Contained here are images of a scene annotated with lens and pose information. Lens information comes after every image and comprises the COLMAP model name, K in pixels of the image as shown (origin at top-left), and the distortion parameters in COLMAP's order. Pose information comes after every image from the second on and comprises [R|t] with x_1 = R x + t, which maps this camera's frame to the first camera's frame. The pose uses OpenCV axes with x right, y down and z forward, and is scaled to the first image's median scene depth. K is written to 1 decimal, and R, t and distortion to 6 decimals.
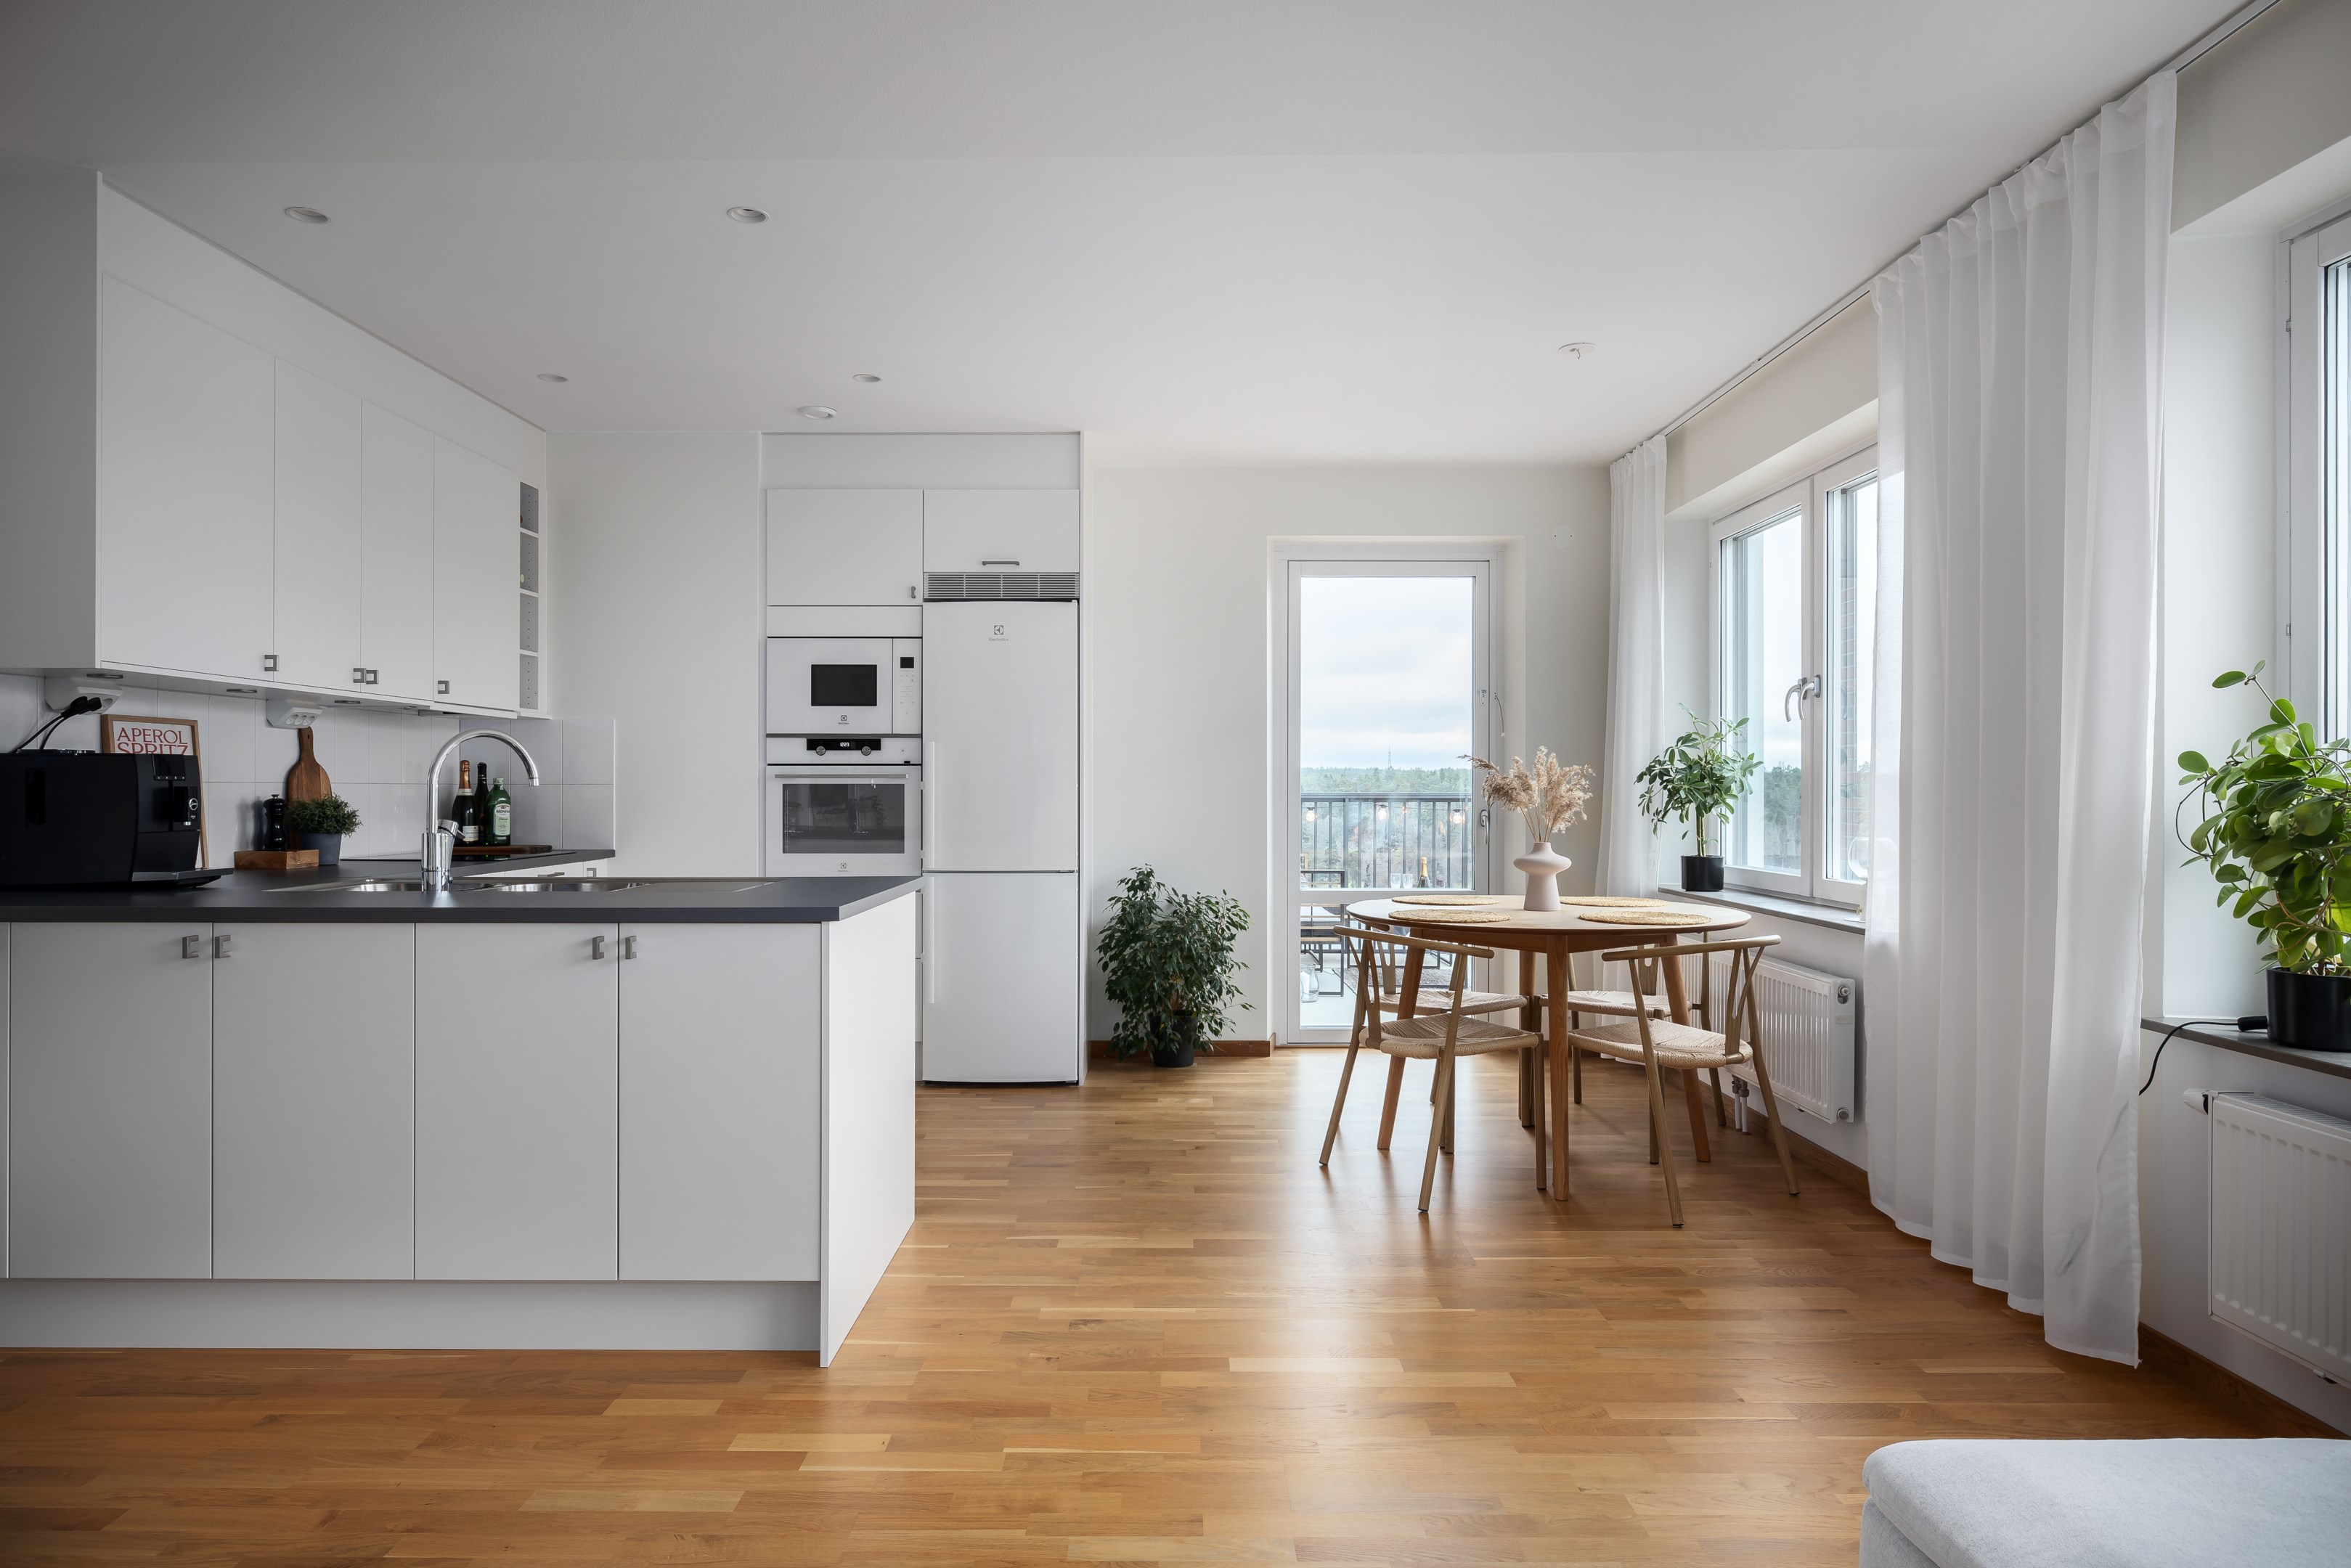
lens RADIAL K [[1394.2, 0, 1175.1], [0, 1394.2, 782.2], [0, 0, 1]] dist [-0.002693, -0.001566]
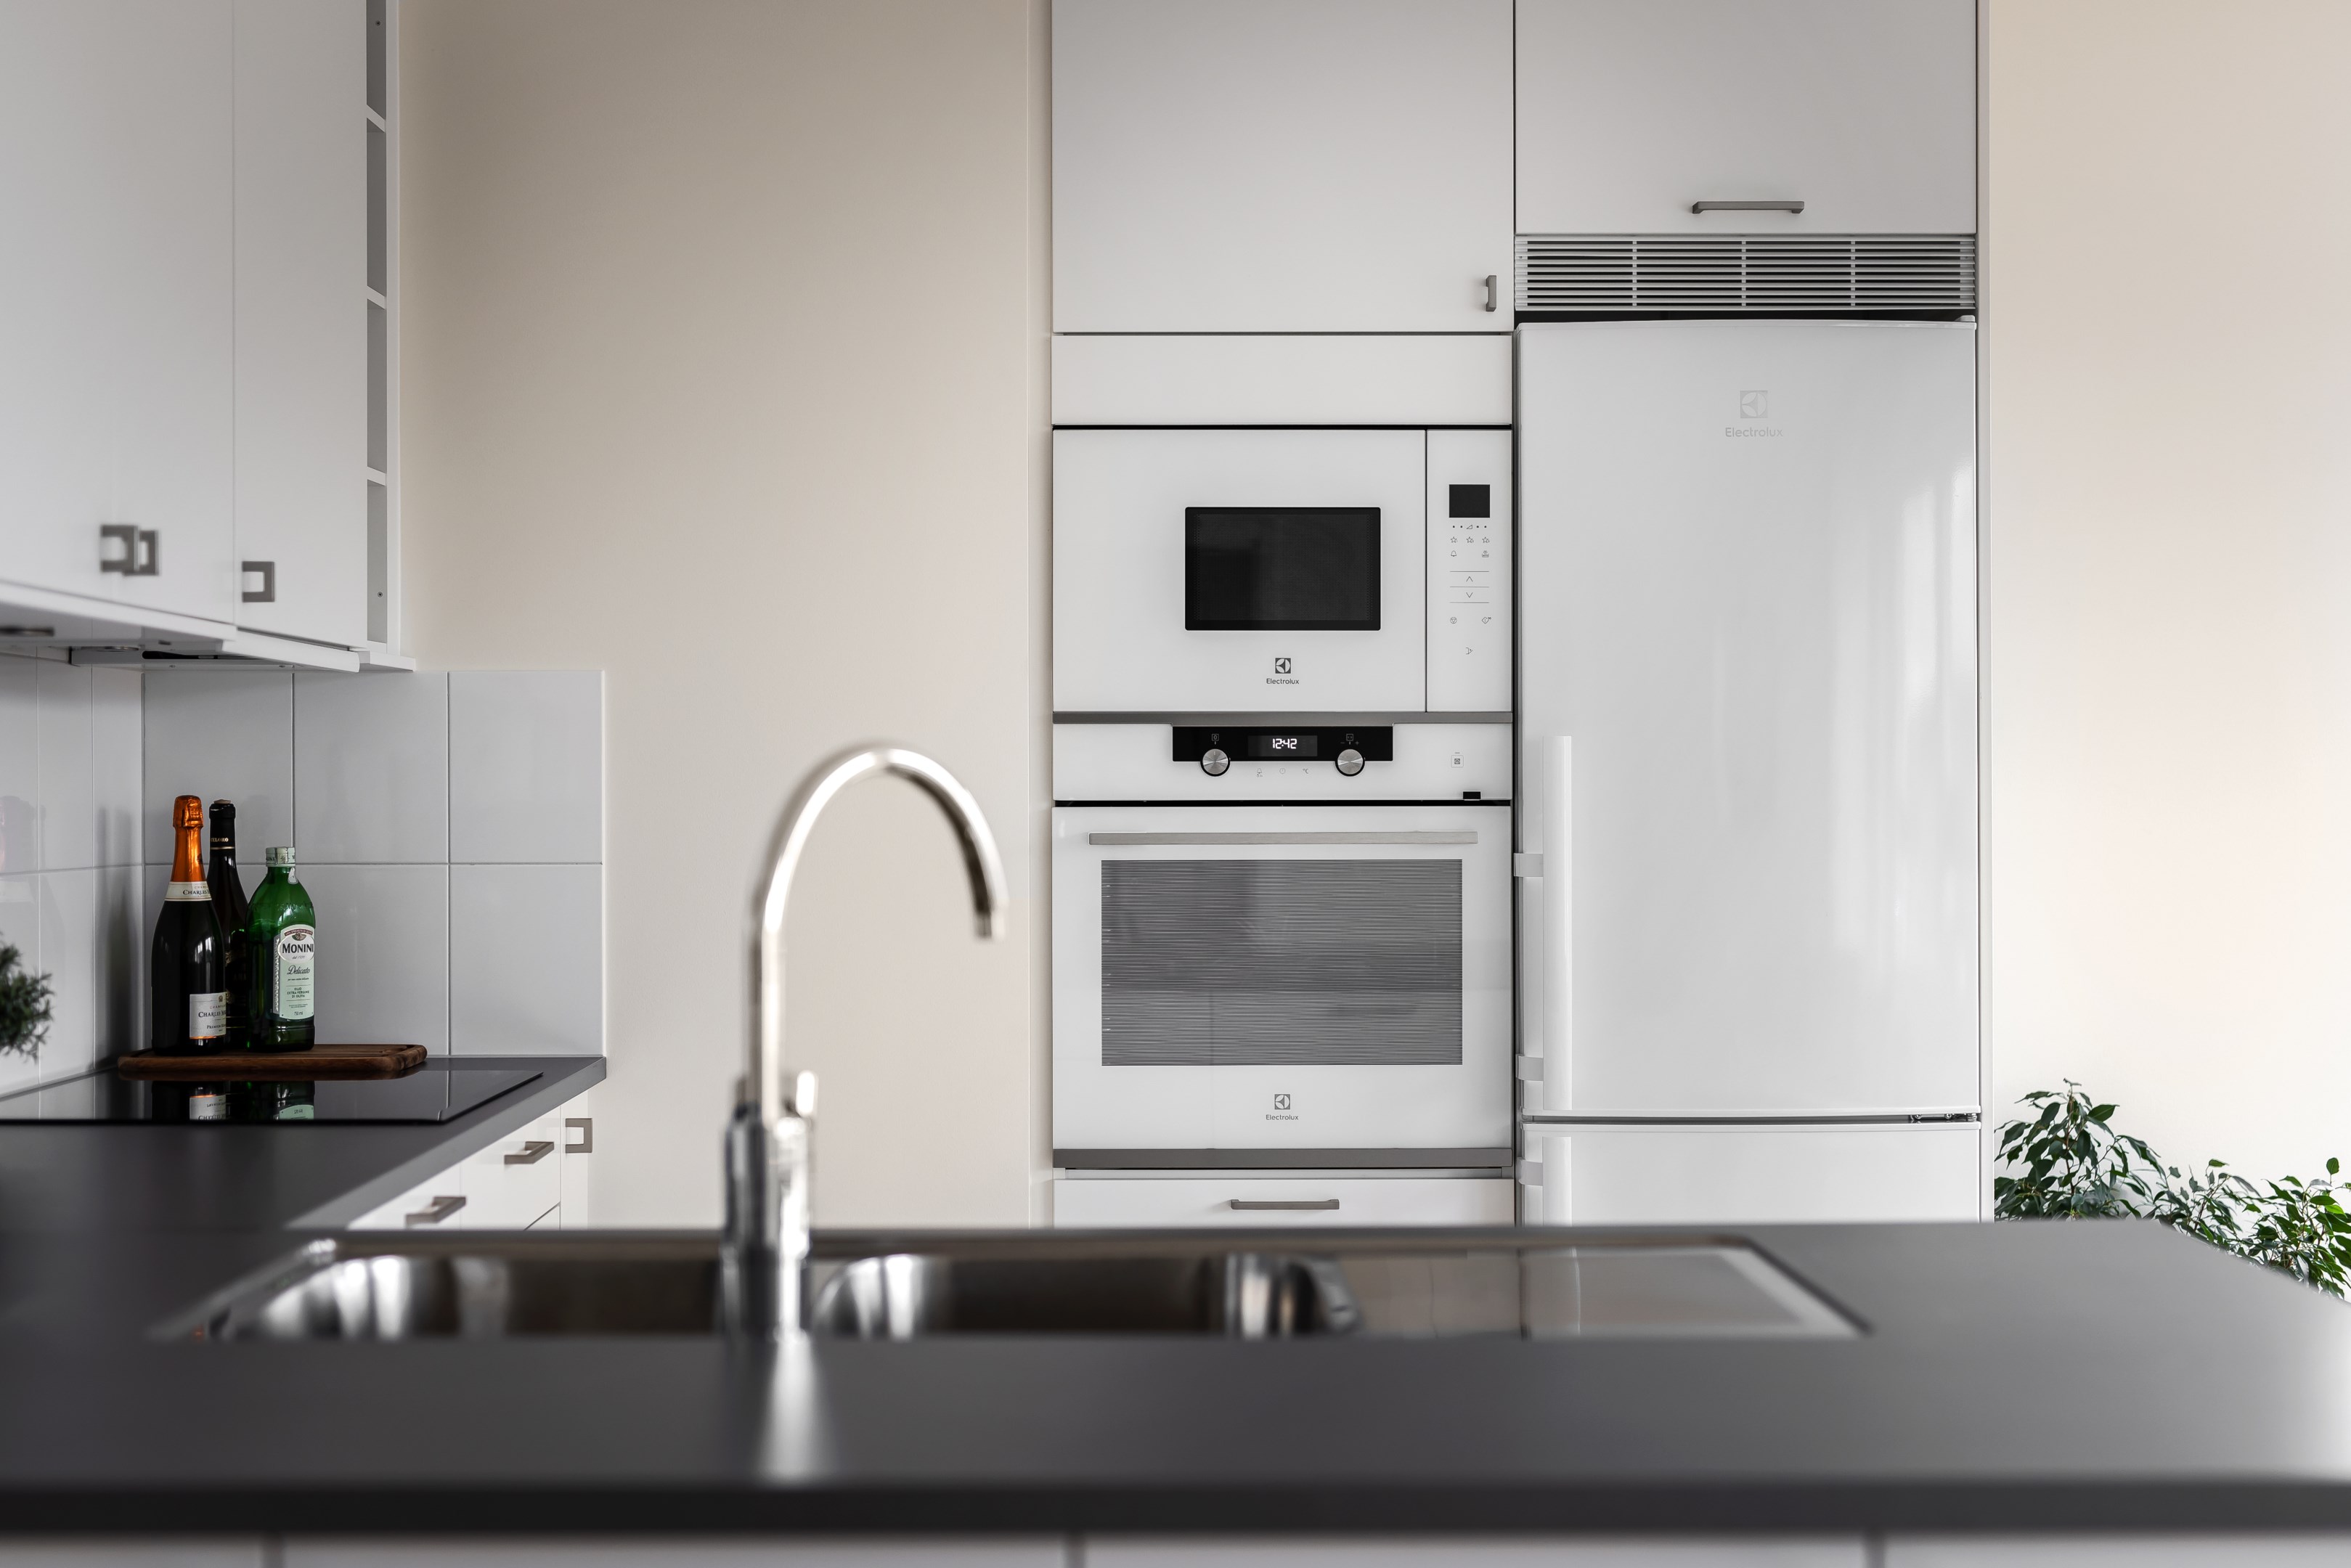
lens RADIAL K [[3293.5, 0, 1157.0], [0, 3293.5, 771.1], [0, 0, 1]] dist [0.018545, 0.000000]
pose [[0.999990, -0.003196, 0.002995, -0.282548], [0.003205, 0.999991, -0.002926, -0.019004], [-0.002986, 0.002936, 0.999991, 0.208643]]
